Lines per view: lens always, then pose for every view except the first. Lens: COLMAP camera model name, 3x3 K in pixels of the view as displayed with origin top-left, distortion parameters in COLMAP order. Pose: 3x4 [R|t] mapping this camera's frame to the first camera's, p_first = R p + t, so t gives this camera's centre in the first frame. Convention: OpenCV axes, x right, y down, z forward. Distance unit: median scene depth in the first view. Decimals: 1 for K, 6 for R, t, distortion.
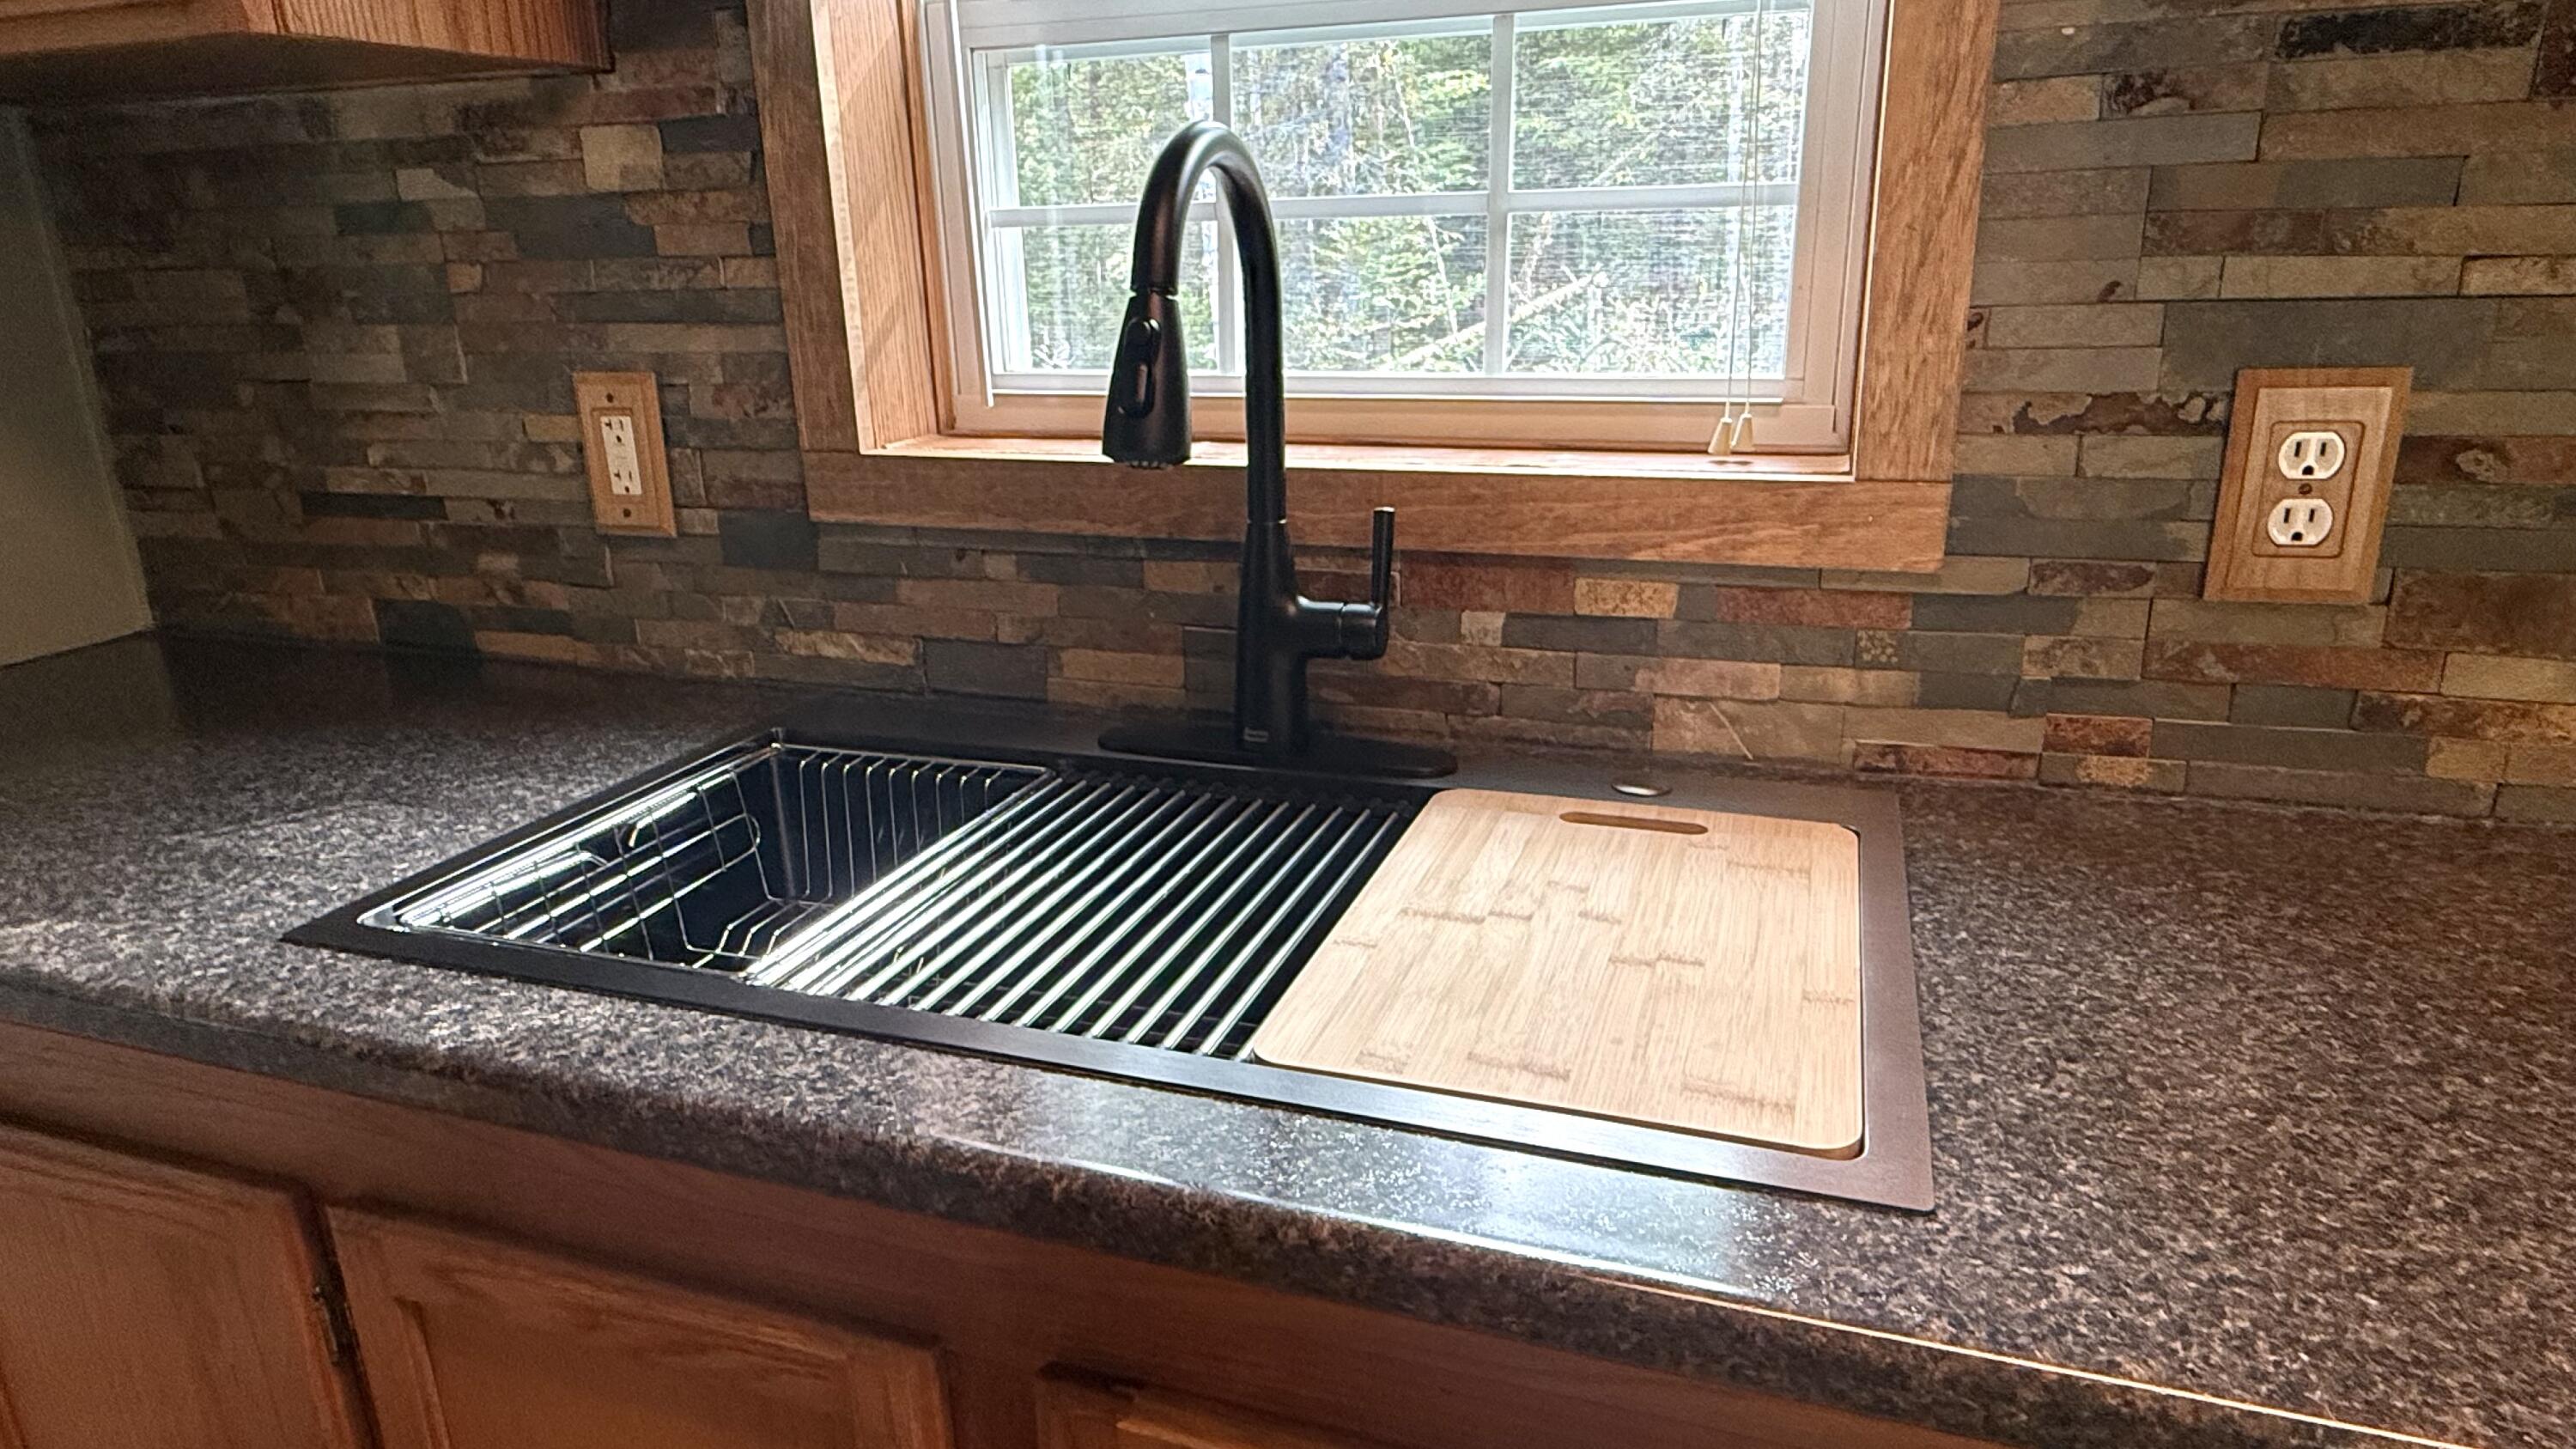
lens RADIAL K [[1525.8, 0, 1274.7], [0, 1525.8, 739.1], [0, 0, 1]] dist [0.000473, 0.001108]
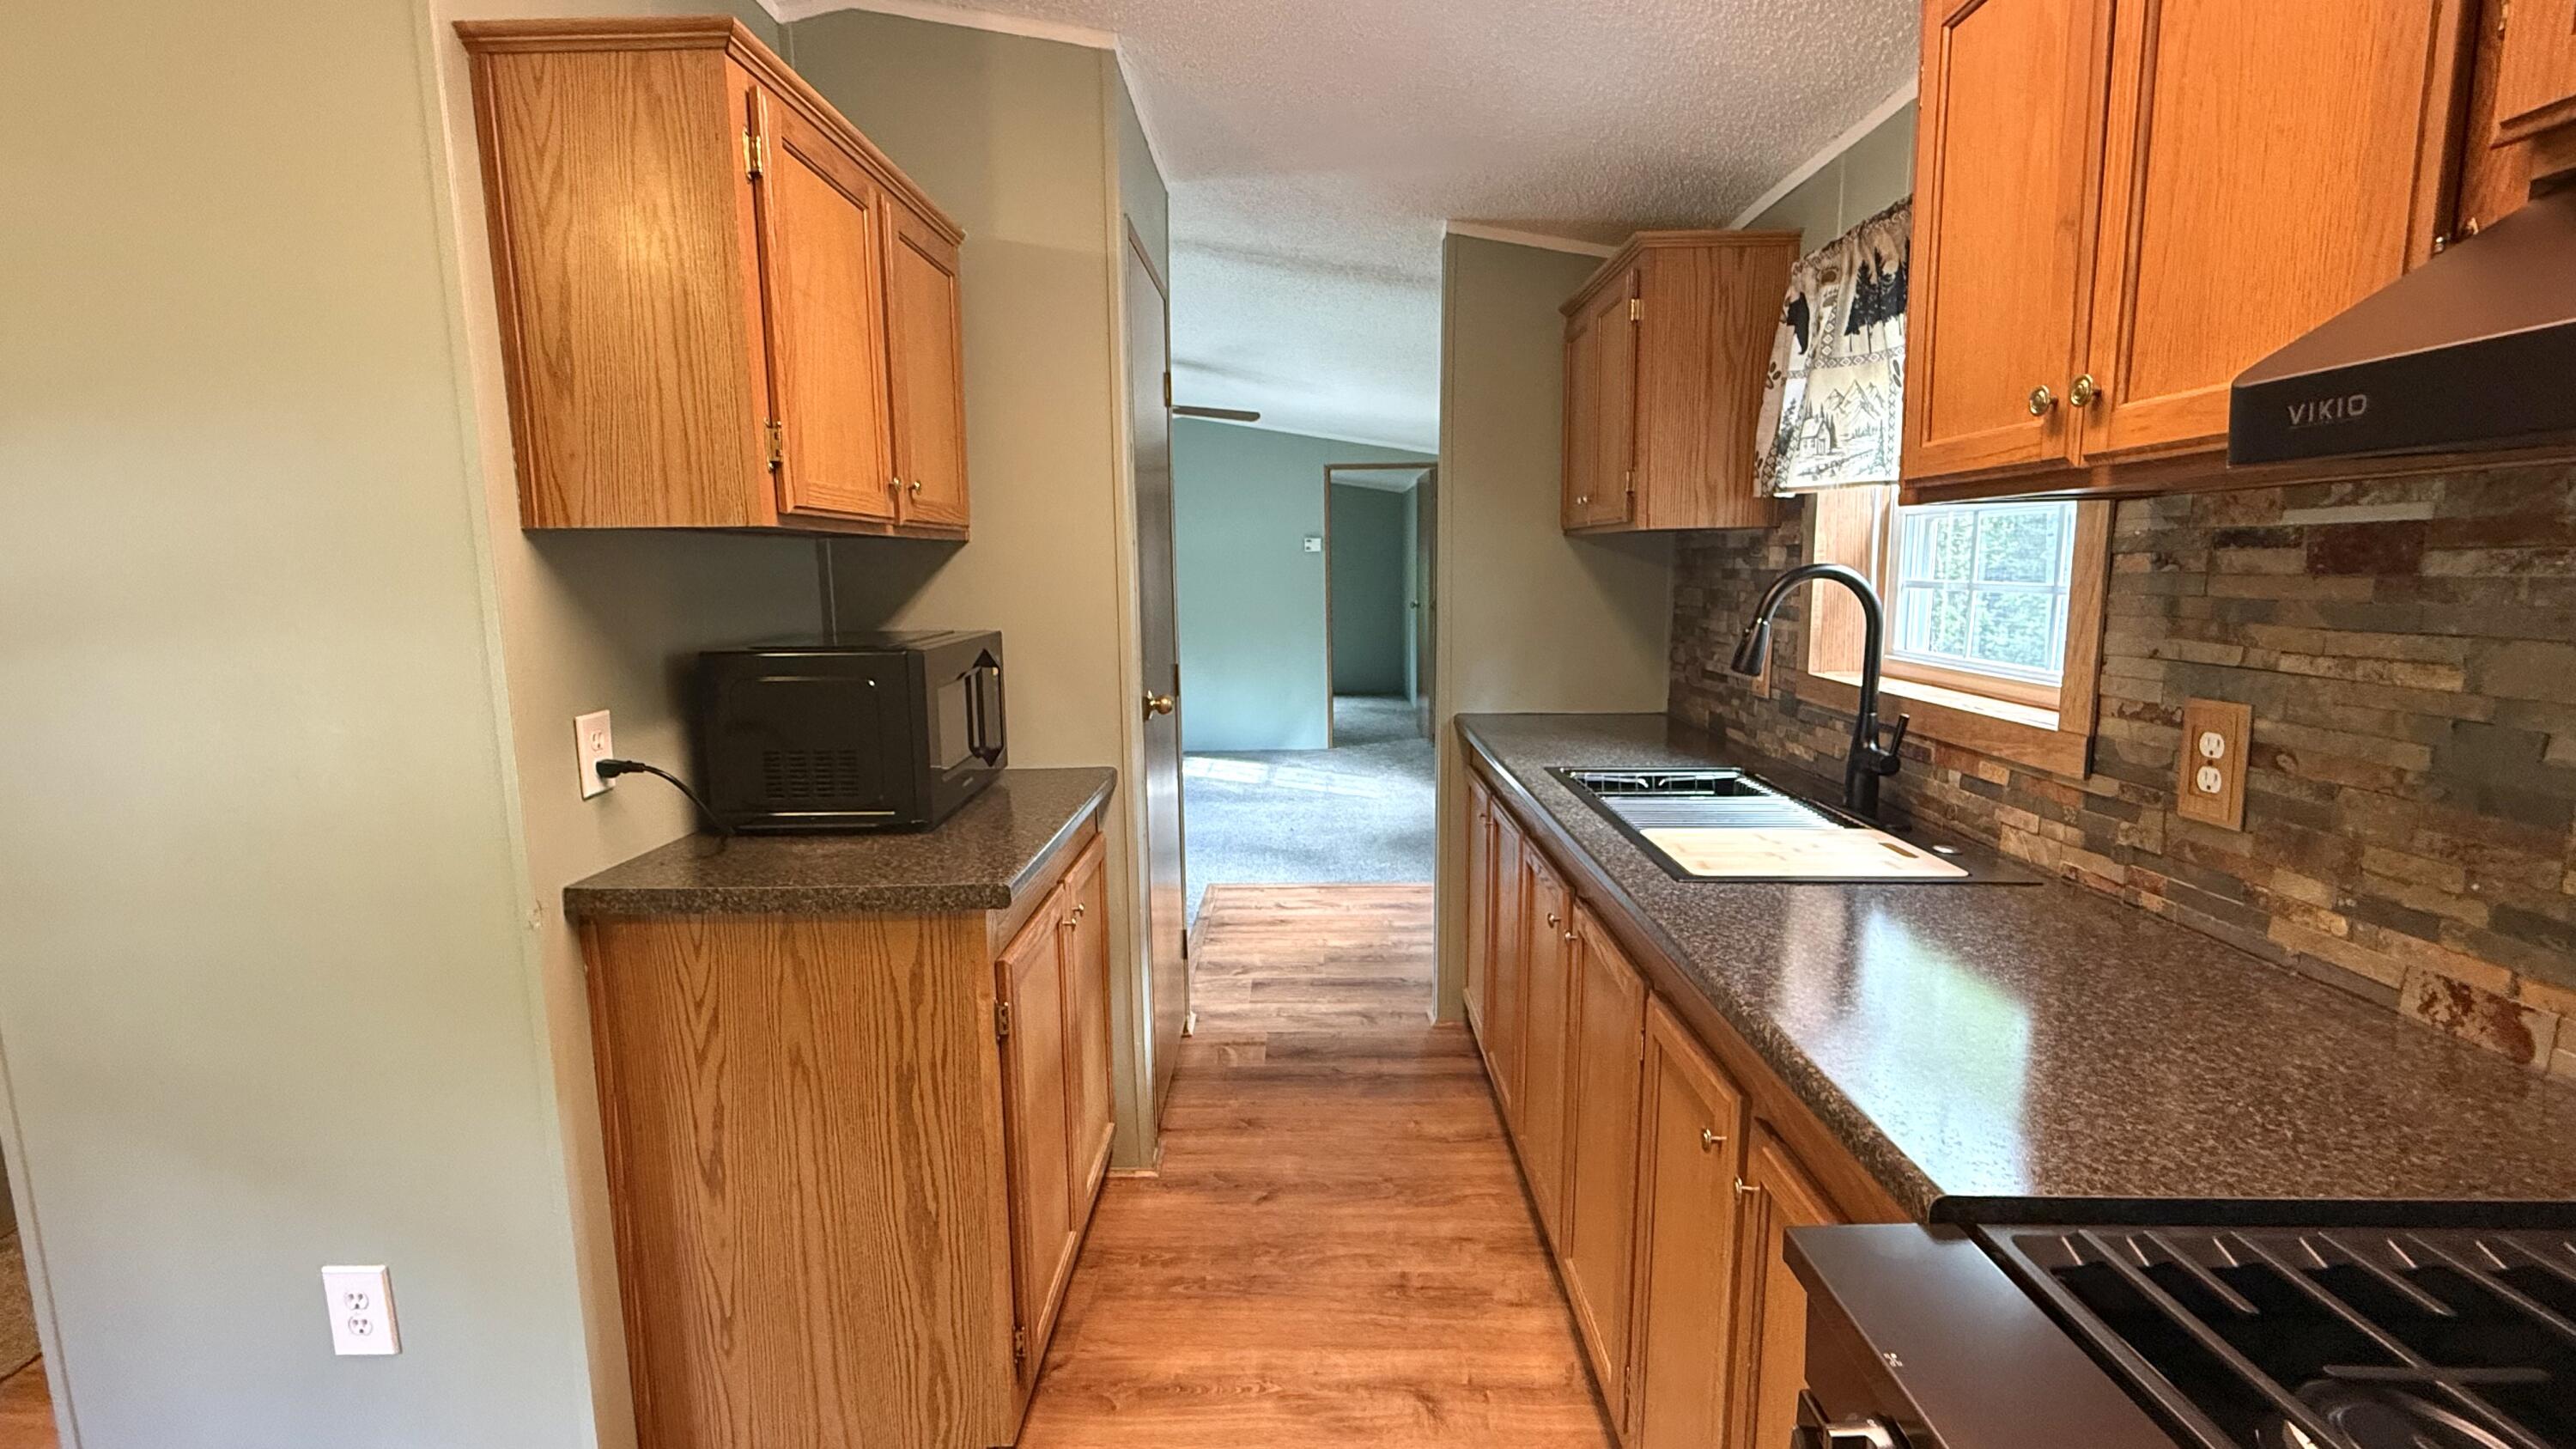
lens RADIAL K [[1110.4, 0, 1284.9], [0, 1110.4, 725.4], [0, 0, 1]] dist [-0.000902, -0.000286]
pose [[0.319951, 0.157930, -0.934178, 1.315775], [-0.287157, 0.955794, 0.063234, 0.029605], [0.902869, 0.248024, 0.351158, -0.445084]]
